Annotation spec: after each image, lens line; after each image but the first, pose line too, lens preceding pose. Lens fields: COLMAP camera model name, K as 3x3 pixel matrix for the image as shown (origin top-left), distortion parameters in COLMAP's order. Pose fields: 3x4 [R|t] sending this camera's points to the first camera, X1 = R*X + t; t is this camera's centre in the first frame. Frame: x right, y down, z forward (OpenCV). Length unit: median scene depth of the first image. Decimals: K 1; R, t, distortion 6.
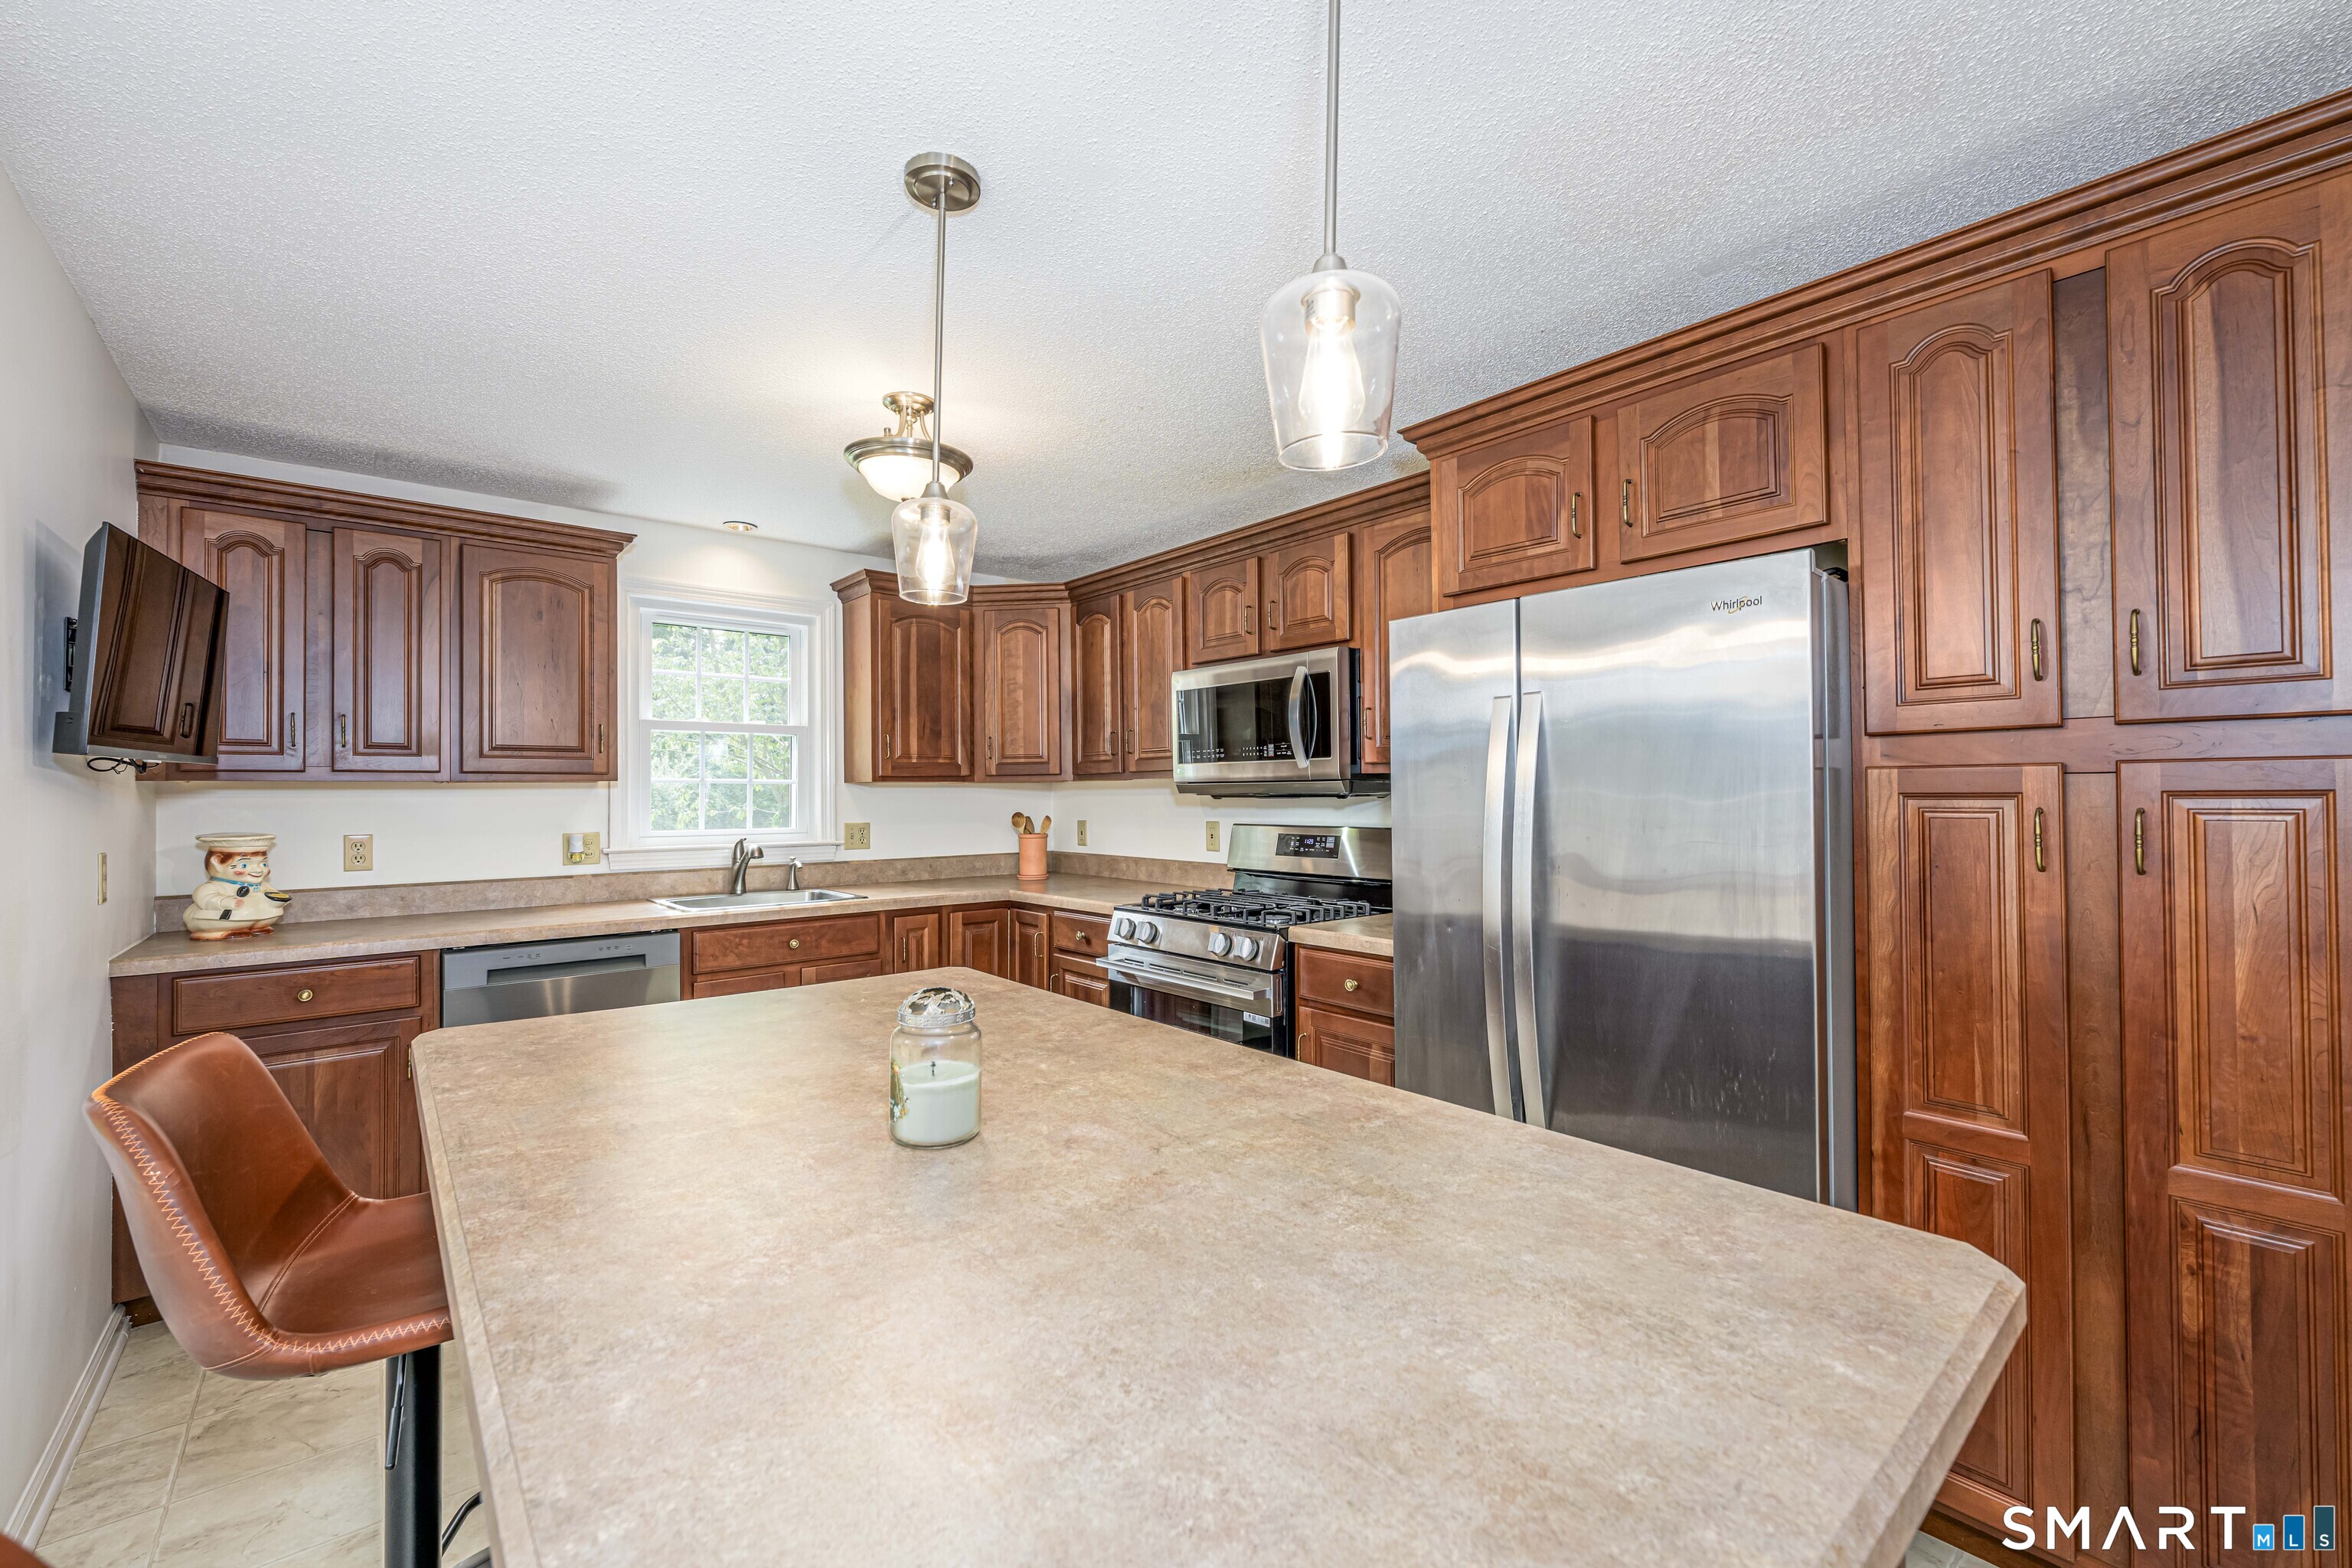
lens RADIAL K [[941.1, 0, 1162.6], [0, 941.1, 788.6], [0, 0, 1]] dist [0.000122, 0.000266]
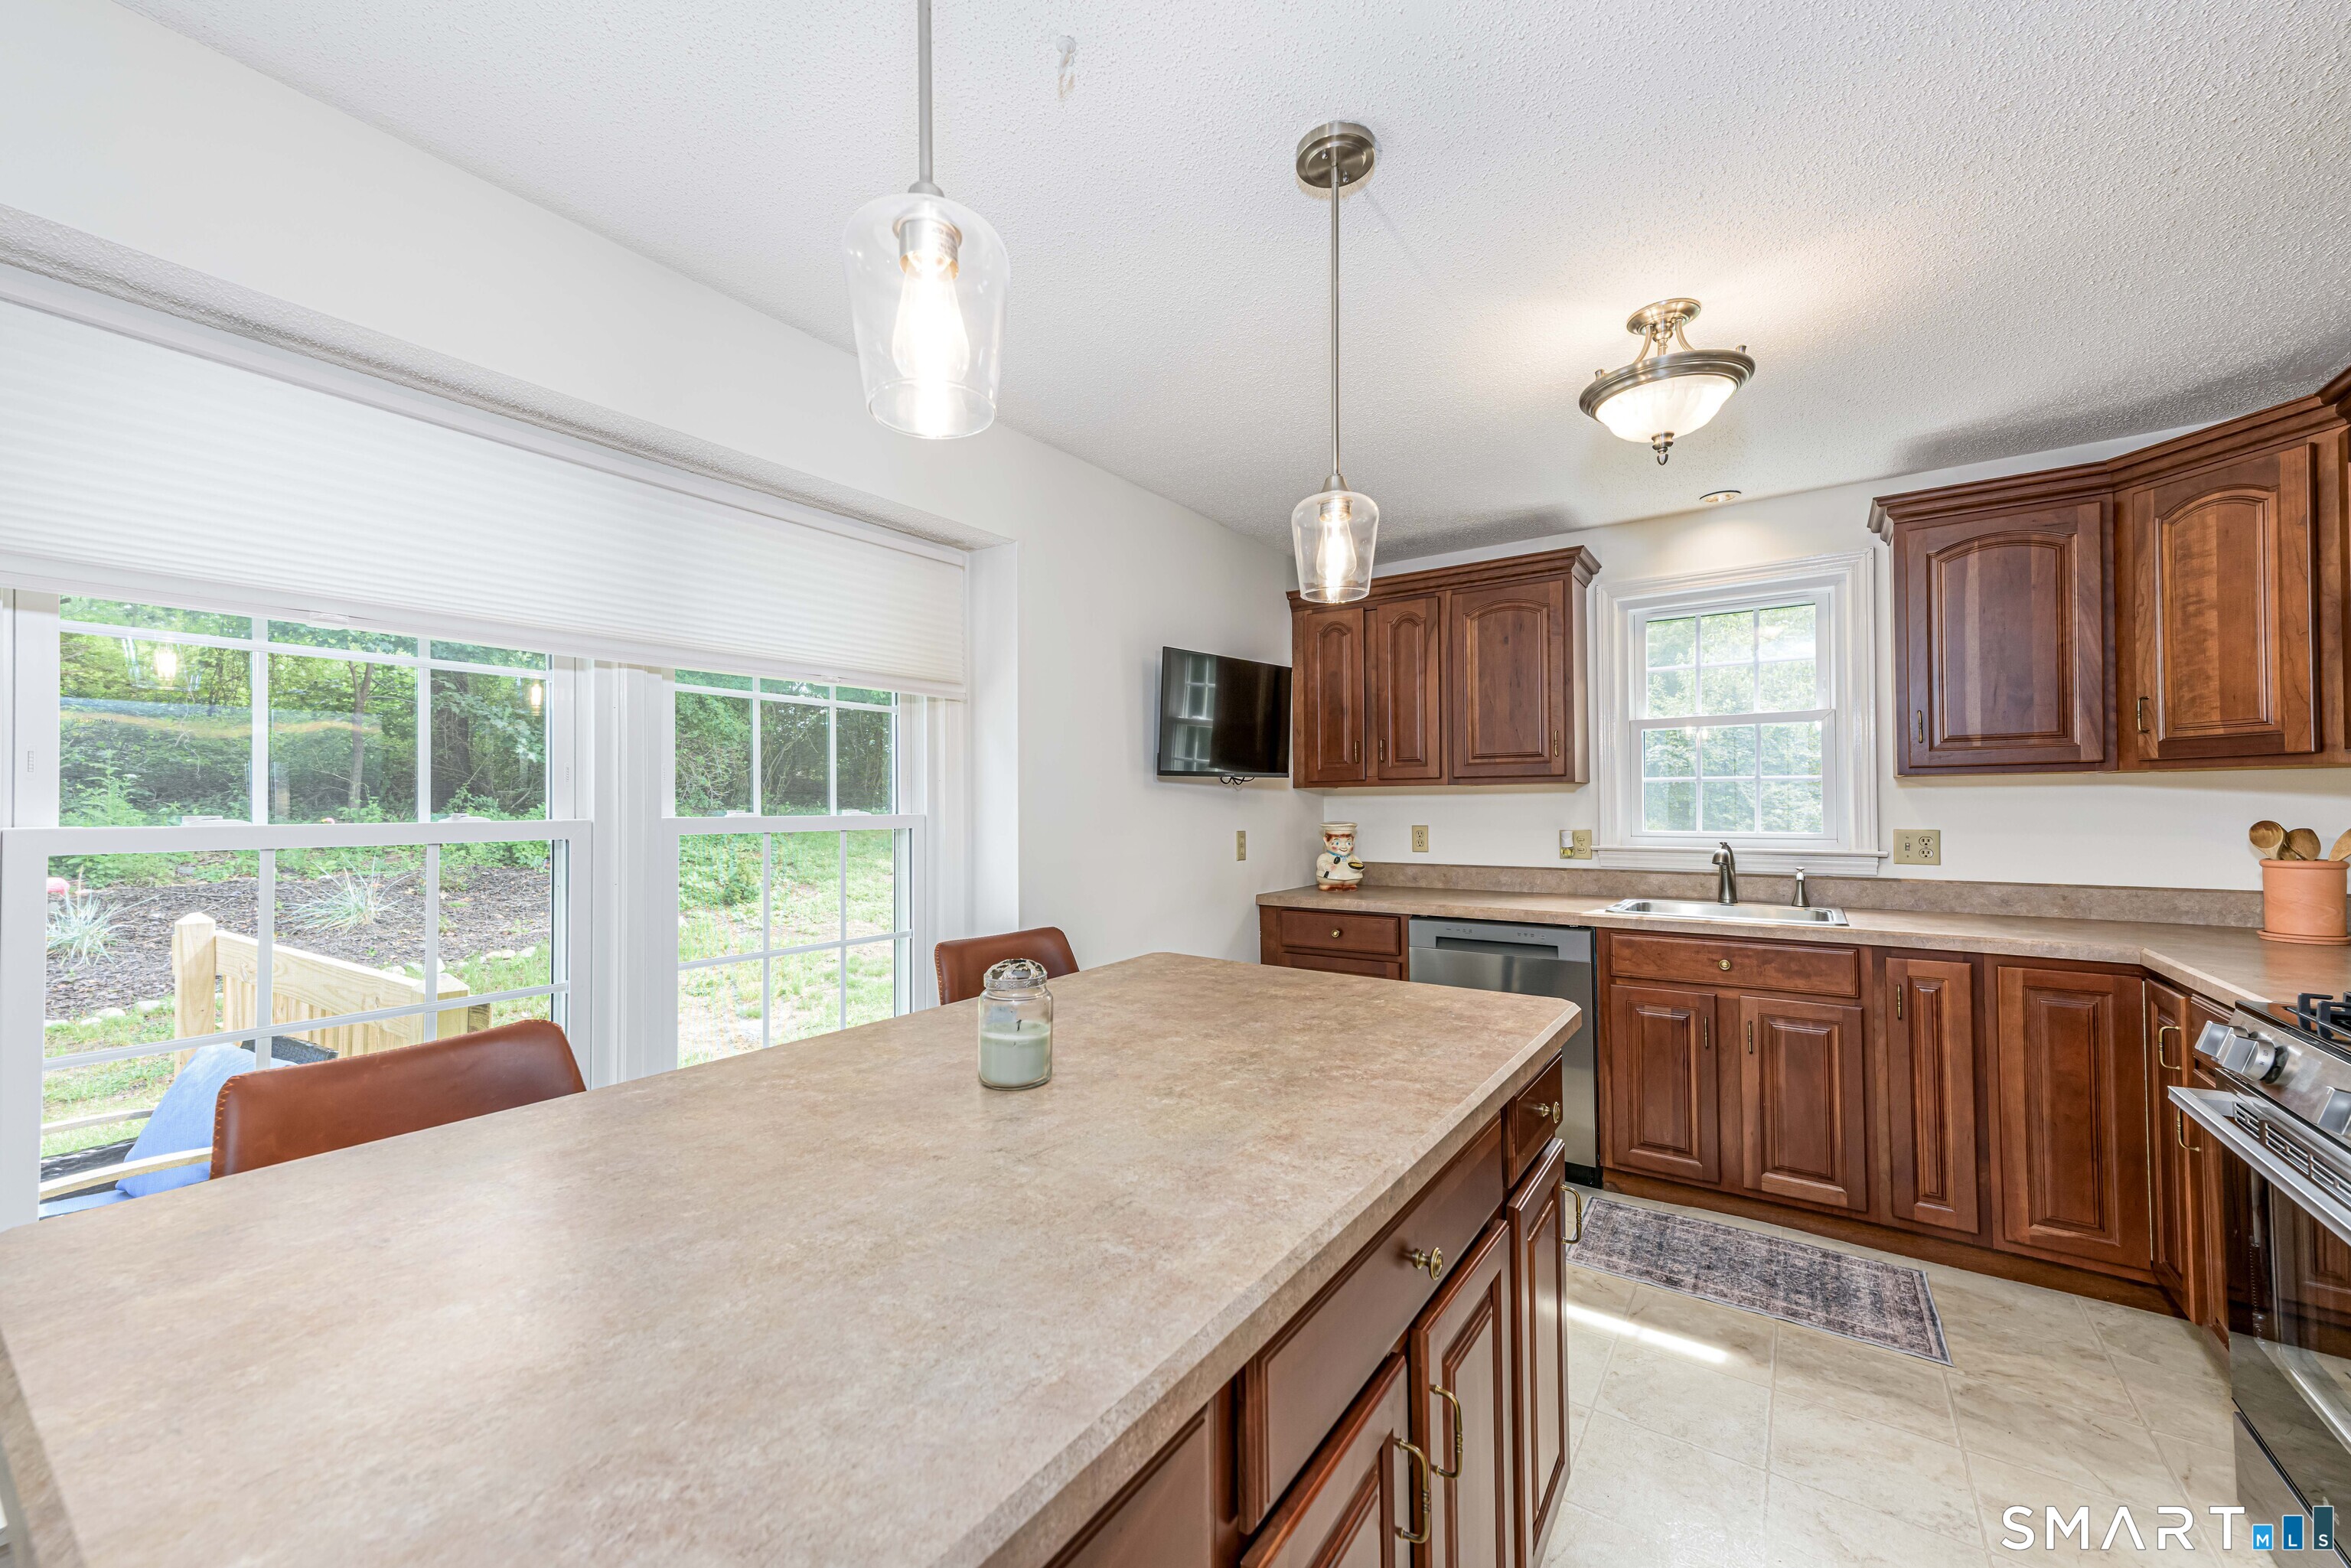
lens RADIAL K [[916.5, 0, 1160.3], [0, 916.5, 795.4], [0, 0, 1]] dist [0.022484, 0.000688]
pose [[0.266403, -0.004071, -0.963853, 0.369654], [0.013363, 0.999911, -0.000530, 0.001812], [0.963769, -0.012739, 0.266434, 0.337596]]
